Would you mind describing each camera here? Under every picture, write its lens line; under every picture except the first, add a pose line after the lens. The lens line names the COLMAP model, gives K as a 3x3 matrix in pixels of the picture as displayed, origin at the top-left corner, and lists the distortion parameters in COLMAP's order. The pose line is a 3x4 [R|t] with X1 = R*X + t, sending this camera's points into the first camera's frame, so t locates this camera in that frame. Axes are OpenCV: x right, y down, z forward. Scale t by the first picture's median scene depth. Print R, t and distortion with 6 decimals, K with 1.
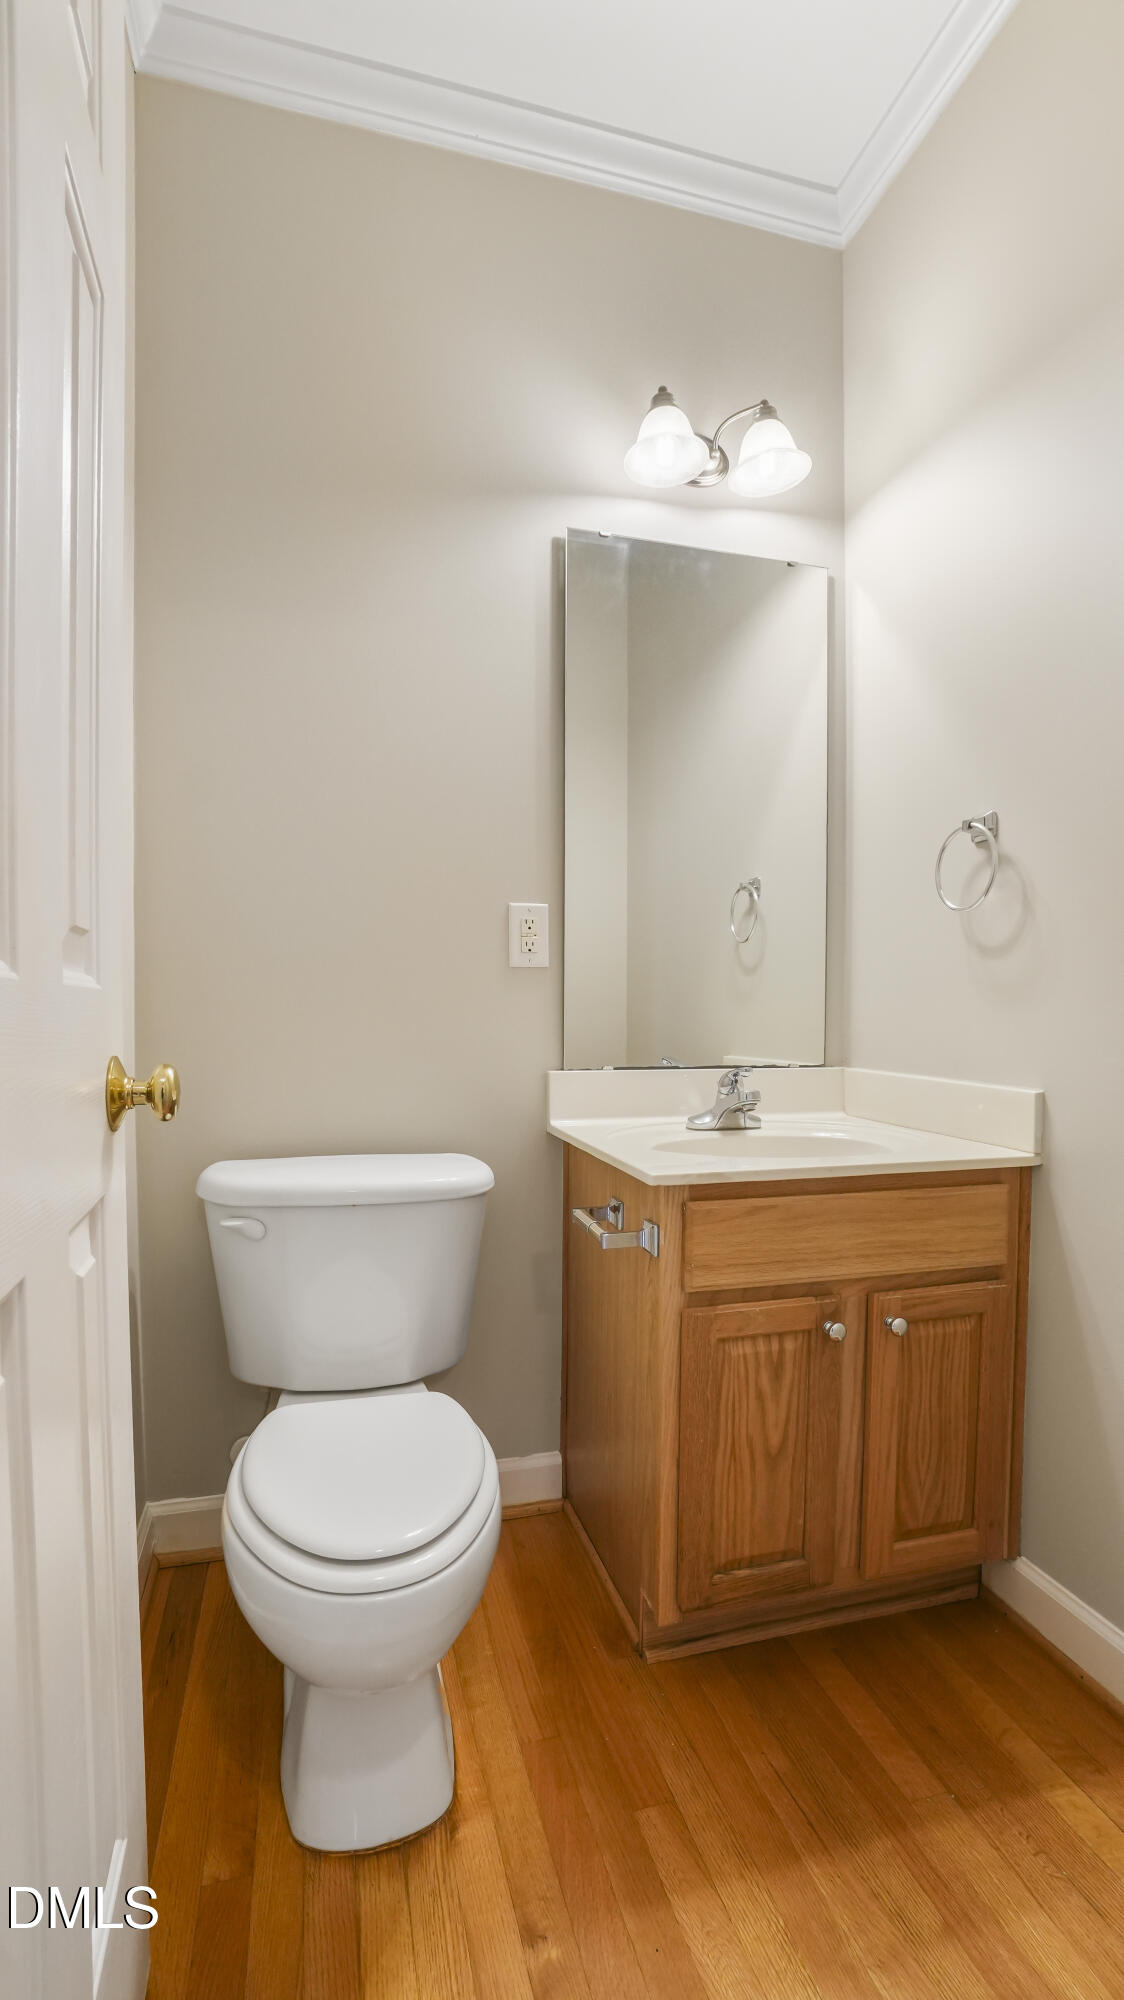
lens RADIAL K [[899.2, 0, 556.4], [0, 899.2, 1059.4], [0, 0, 1]] dist [-0.061496, 0.018804]
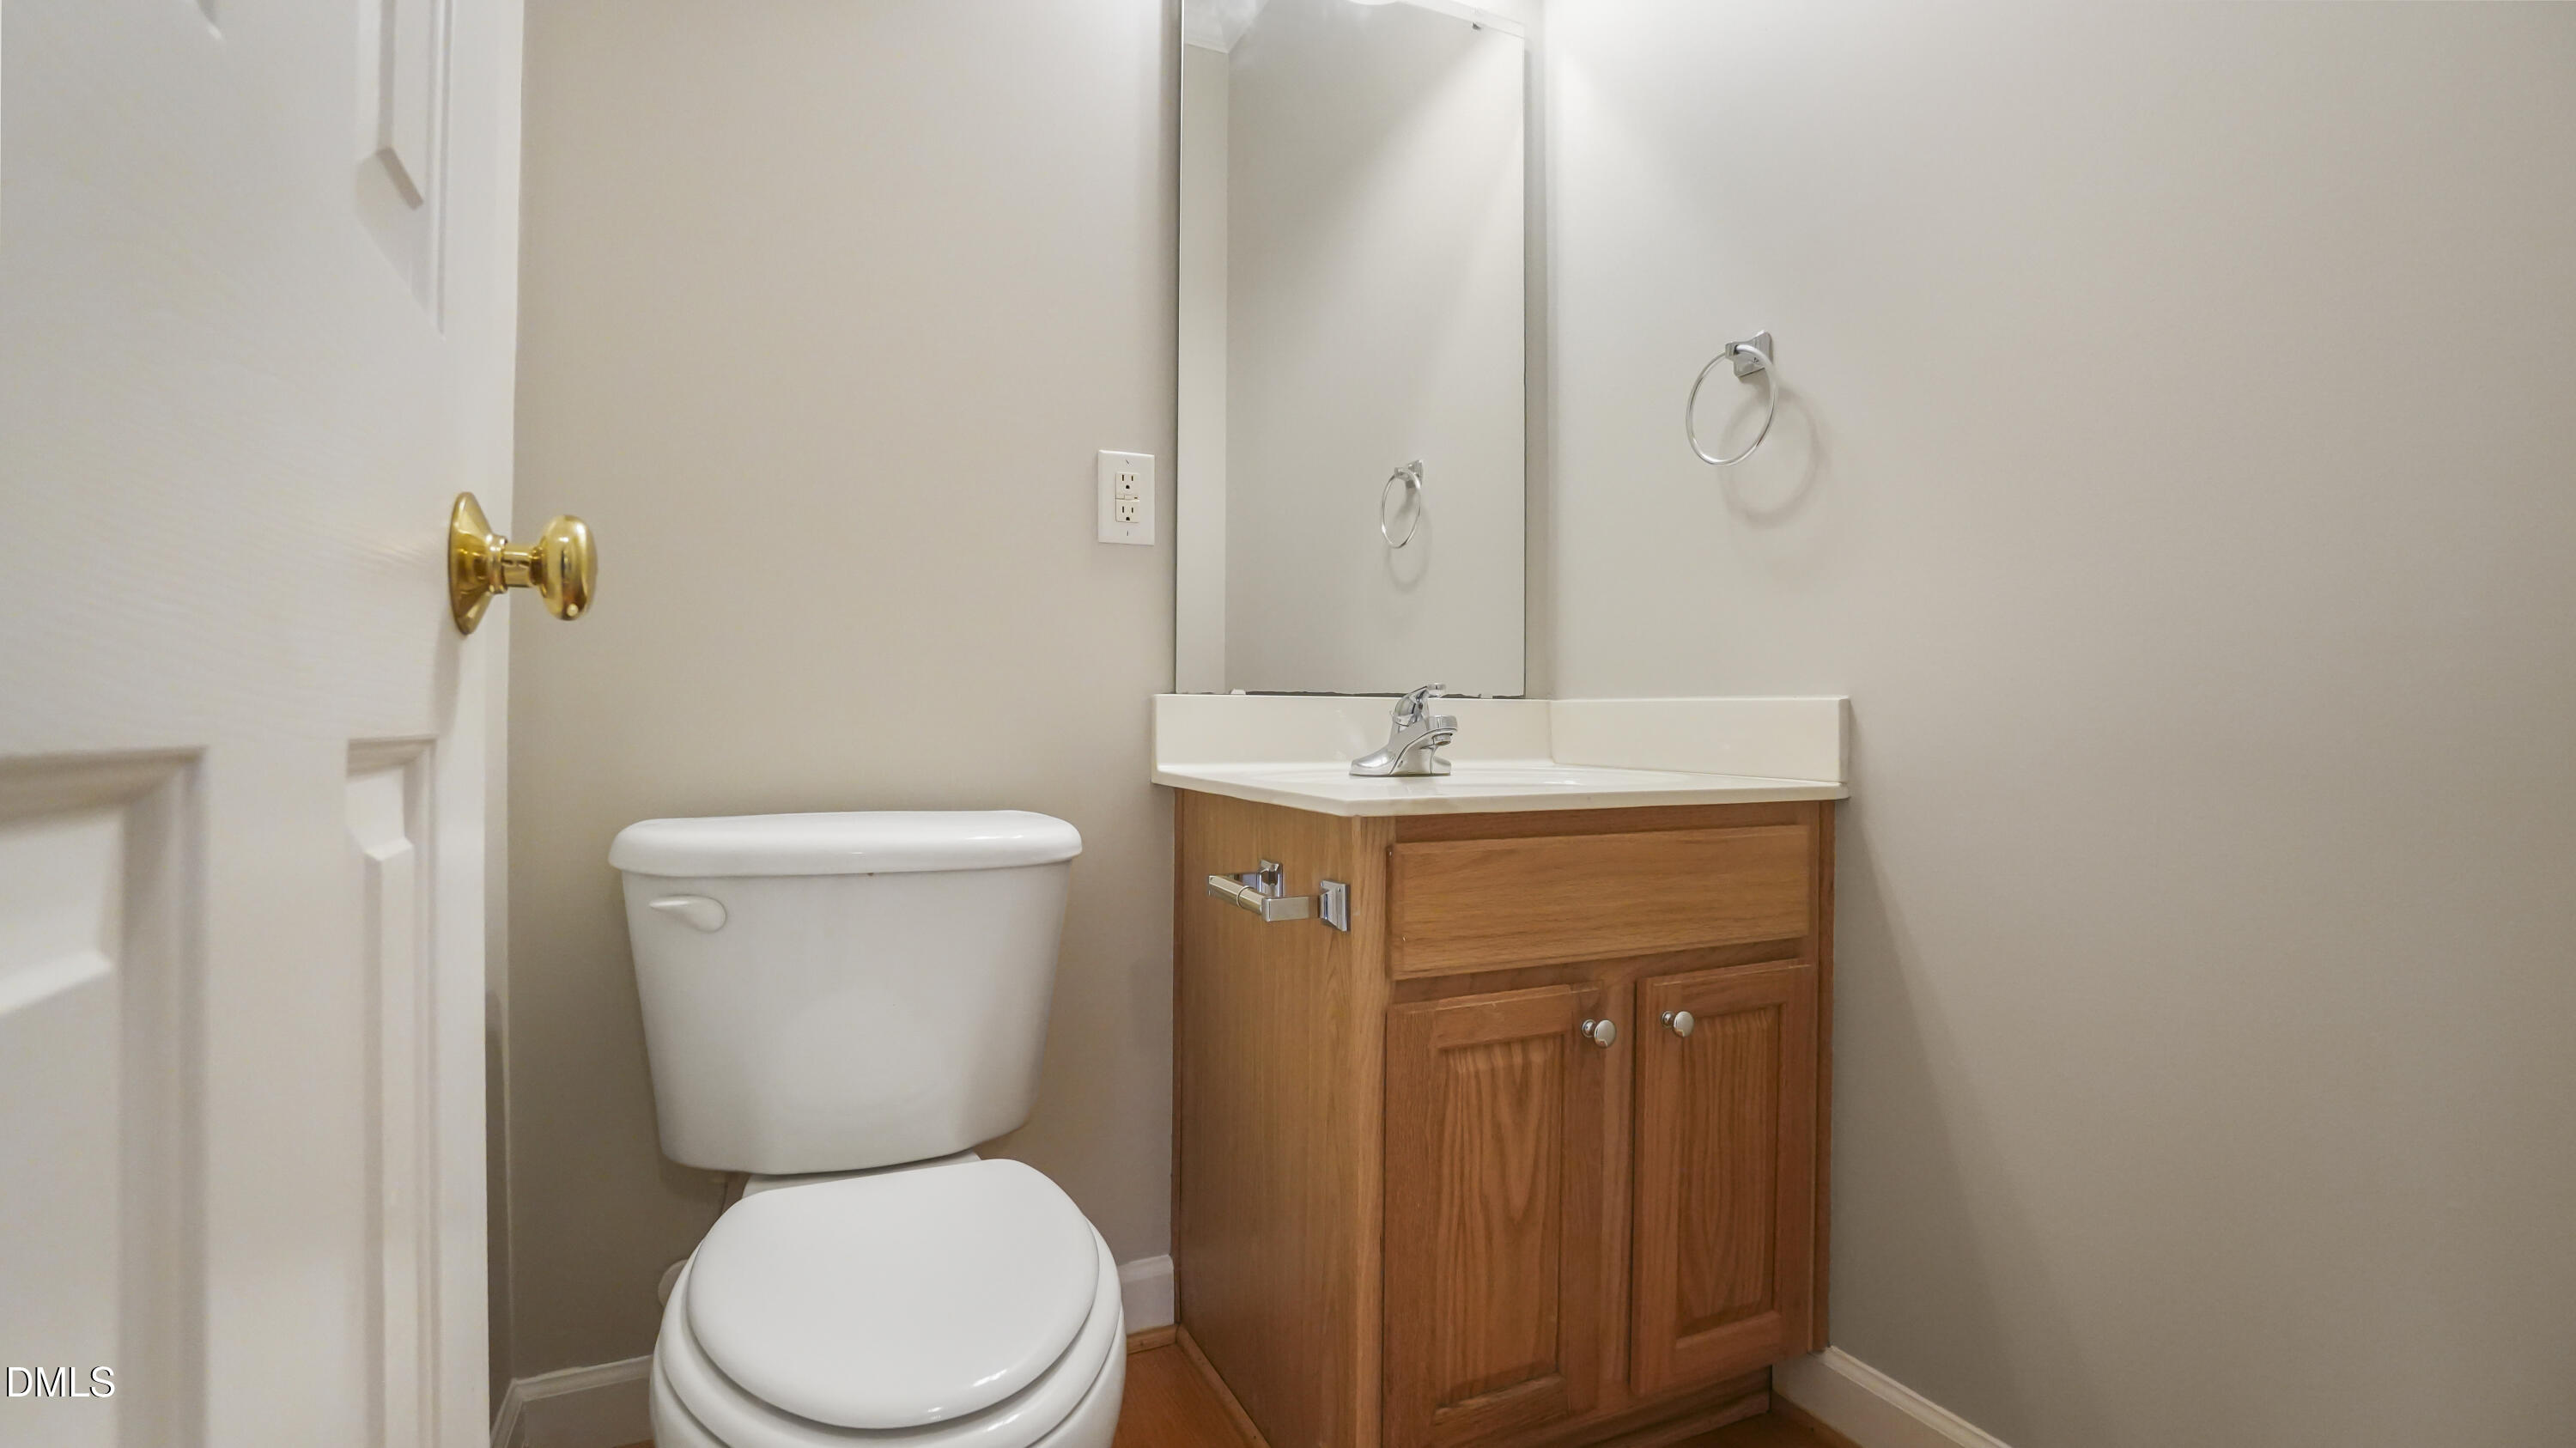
lens RADIAL K [[1158.3, 0, 1296.4], [0, 1158.3, 711.6], [0, 0, 1]] dist [-0.061496, 0.018804]
pose [[0.986092, 0.000196, 0.166199, -0.061419], [0.007532, 0.998919, -0.045863, 0.085712], [-0.166028, 0.046477, 0.985025, 0.131830]]
